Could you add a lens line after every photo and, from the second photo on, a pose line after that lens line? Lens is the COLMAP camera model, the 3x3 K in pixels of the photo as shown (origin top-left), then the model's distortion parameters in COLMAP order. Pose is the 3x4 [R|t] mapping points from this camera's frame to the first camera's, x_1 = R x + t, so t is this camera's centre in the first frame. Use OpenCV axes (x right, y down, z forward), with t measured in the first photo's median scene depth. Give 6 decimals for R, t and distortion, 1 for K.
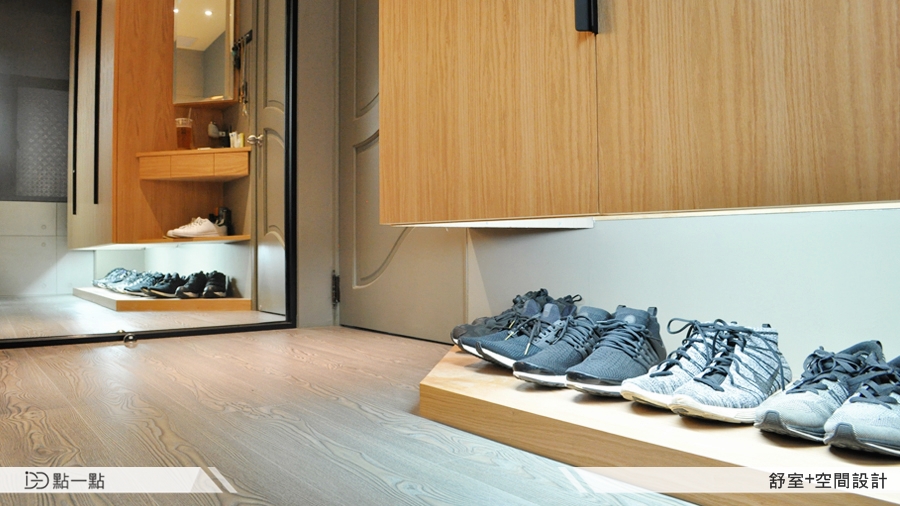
lens RADIAL K [[732.9, 0, 450.0], [0, 732.9, 253.0], [0, 0, 1]] dist [-0.005112, -0.004518]
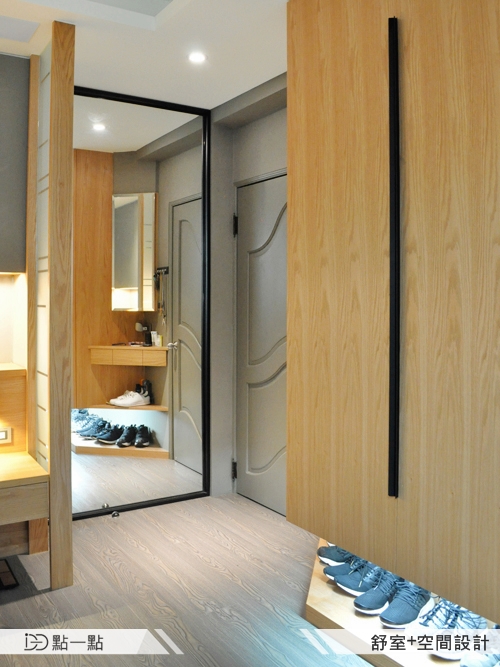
lens RADIAL K [[632.3, 0, 263.1], [0, 632.3, 333.5], [0, 0, 1]] dist [-0.010170, -0.008144]
pose [[0.999534, 0.013788, -0.027221, -0.046940], [-0.012063, 0.997970, 0.062526, -0.254127], [0.028028, -0.062169, 0.997672, -0.258519]]
